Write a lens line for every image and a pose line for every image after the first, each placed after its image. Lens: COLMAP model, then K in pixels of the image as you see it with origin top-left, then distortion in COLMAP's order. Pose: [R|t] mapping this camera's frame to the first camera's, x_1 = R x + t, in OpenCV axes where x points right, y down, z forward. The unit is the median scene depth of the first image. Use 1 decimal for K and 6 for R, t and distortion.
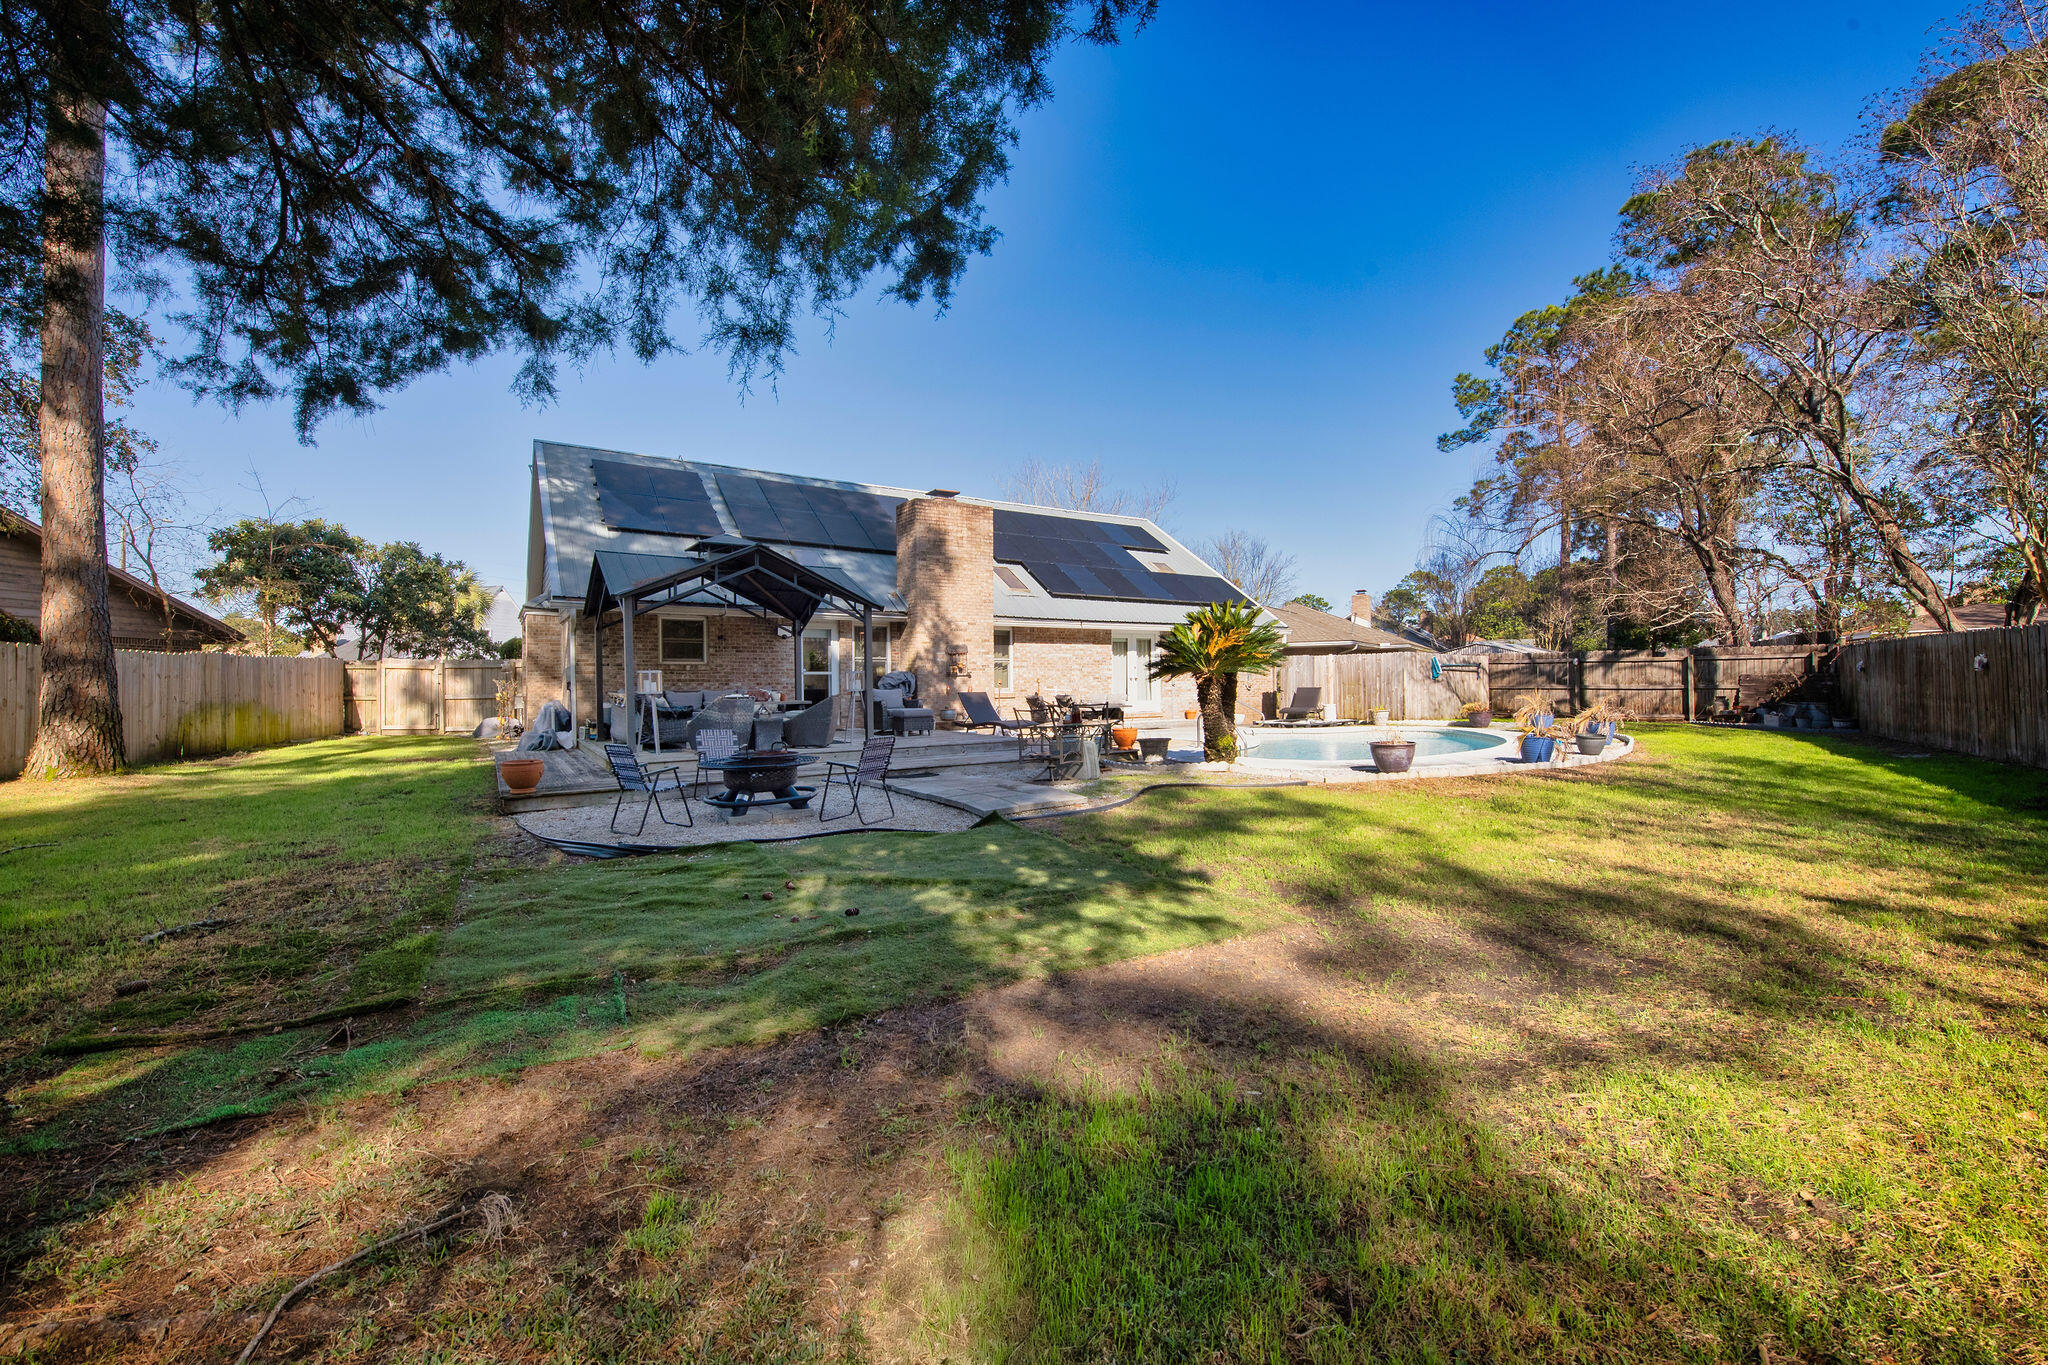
lens RADIAL K [[852.4, 0, 1028.6], [0, 852.4, 669.3], [0, 0, 1]] dist [-0.026314, 0.000050]
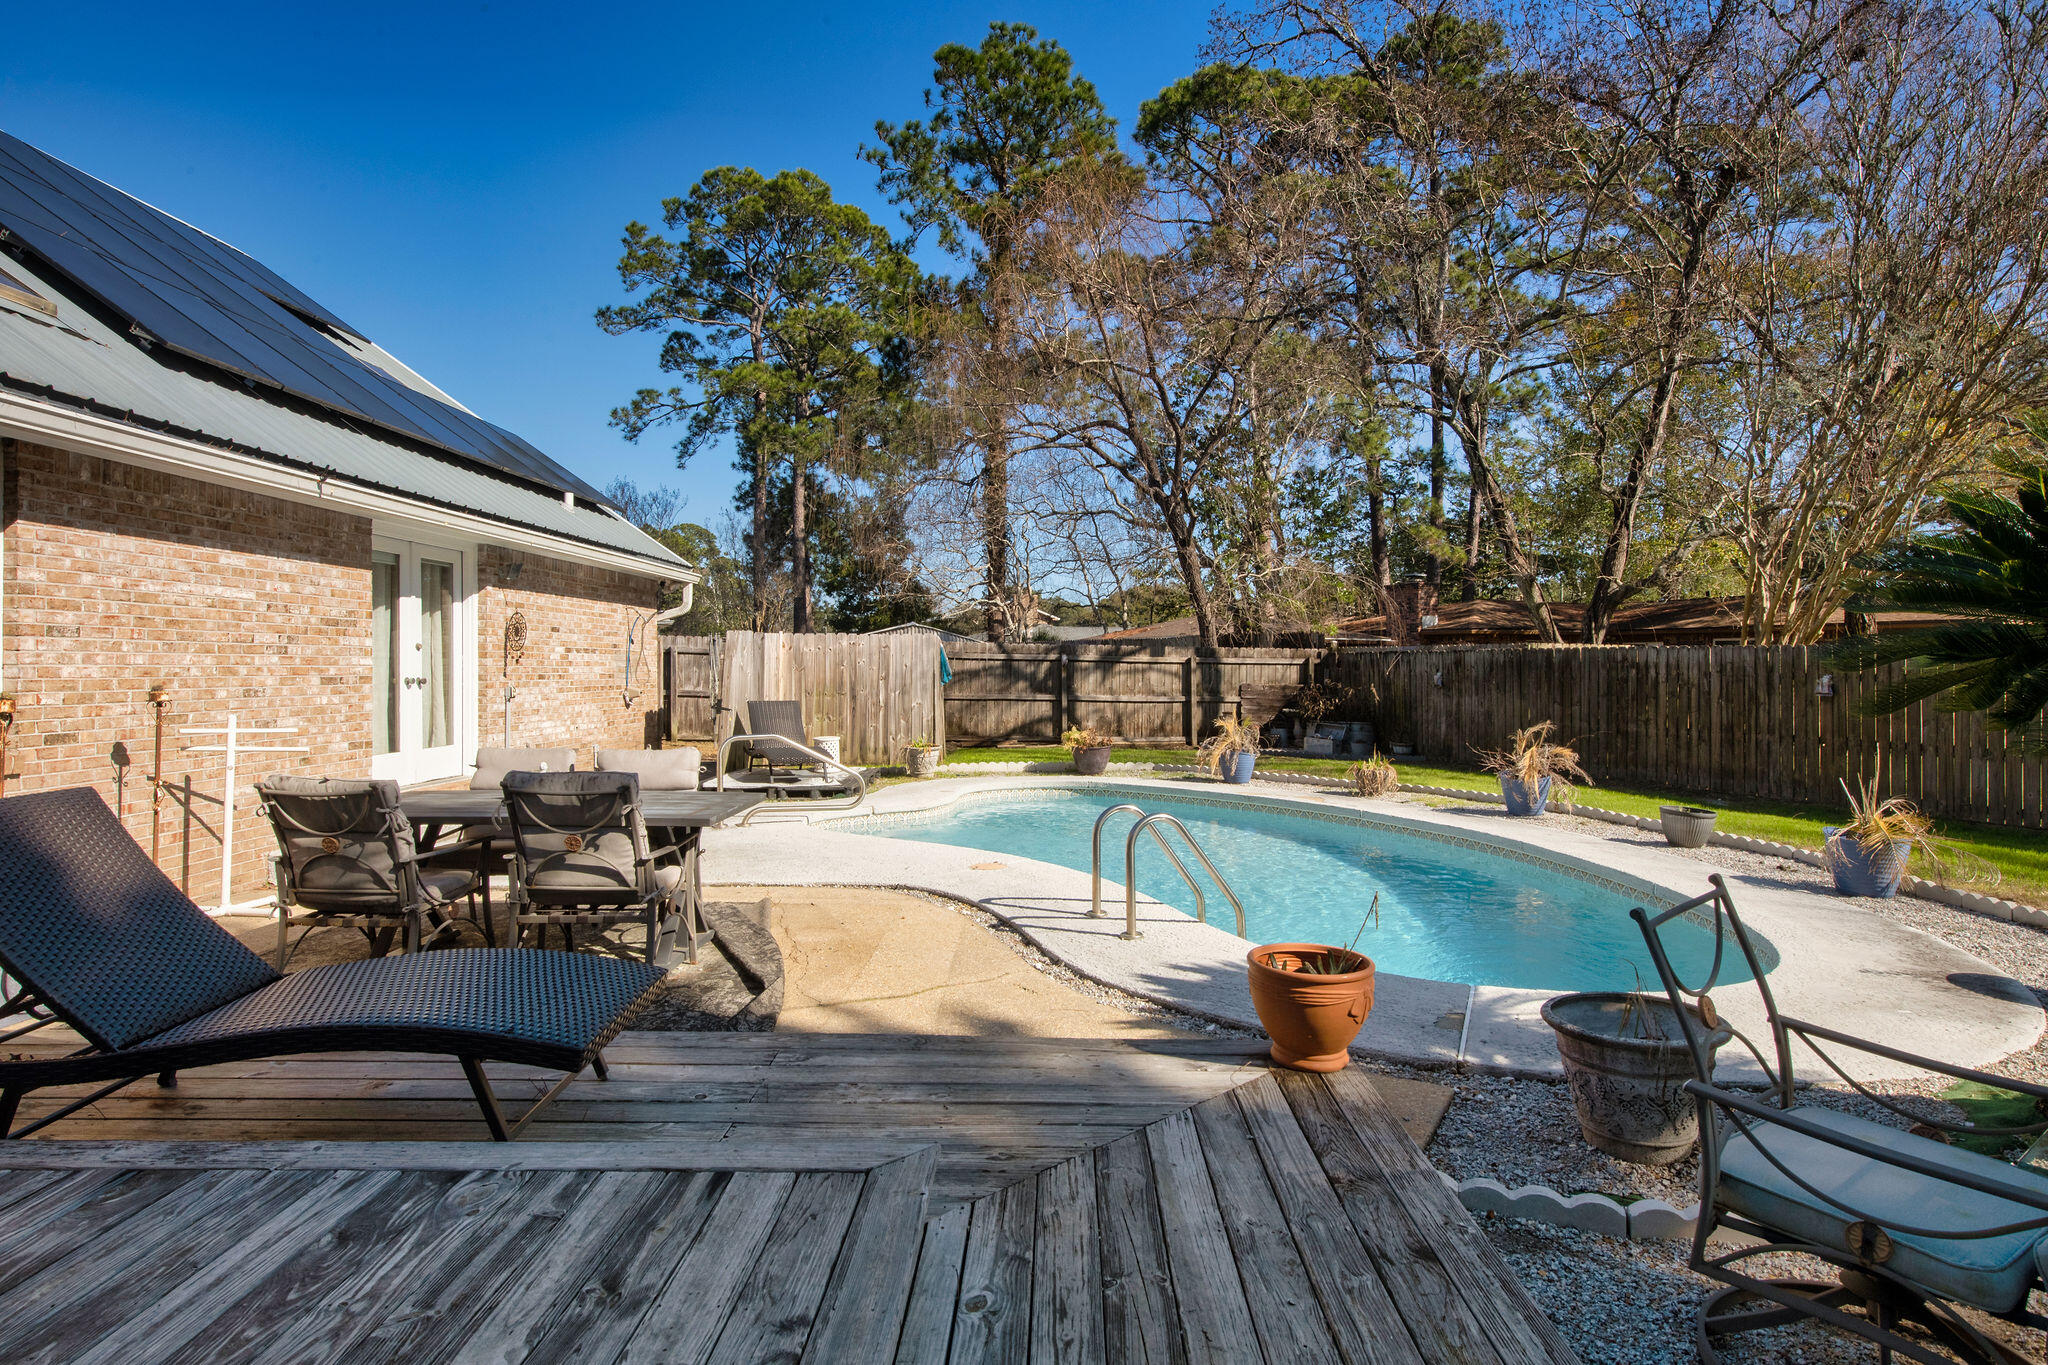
lens RADIAL K [[1103.2, 0, 1024.0], [0, 1103.2, 682.5], [0, 0, 1]] dist [0.002761, -0.000089]
pose [[0.578244, 0.008054, 0.815824, -0.096000], [-0.033527, 0.999341, 0.013898, -0.002425], [-0.815175, -0.035389, 0.578133, 0.626808]]
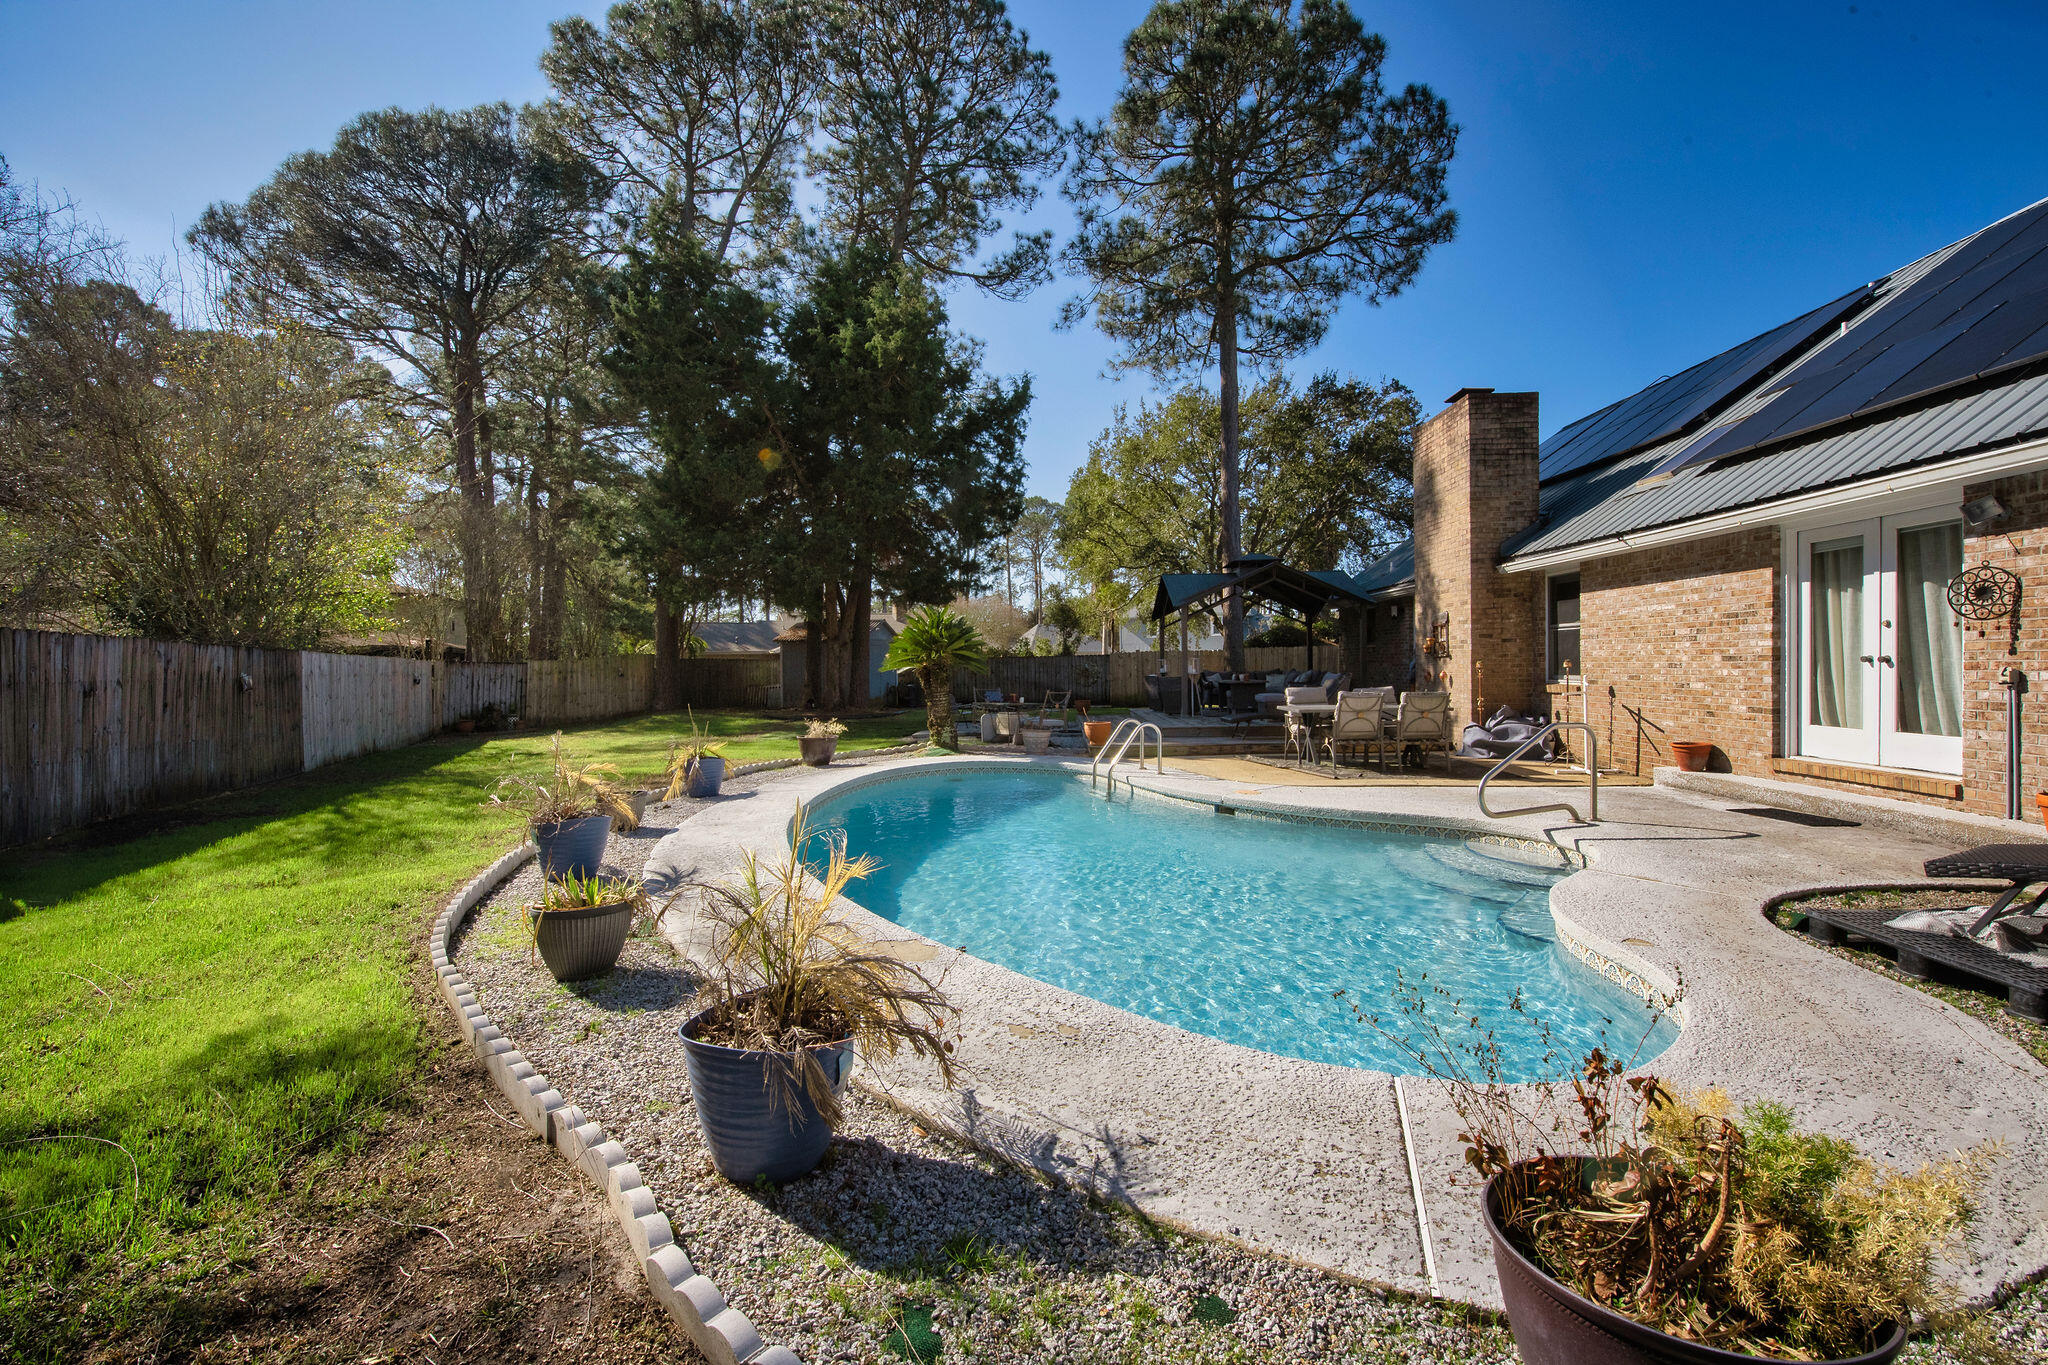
lens RADIAL K [[852.4, 0, 1028.6], [0, 852.4, 669.3], [0, 0, 1]] dist [-0.026314, 0.000050]
pose [[-0.601758, 0.025596, -0.798269, 0.622291], [0.035901, 0.999343, 0.004980, 0.001787], [0.797872, -0.025662, -0.602281, 1.034964]]
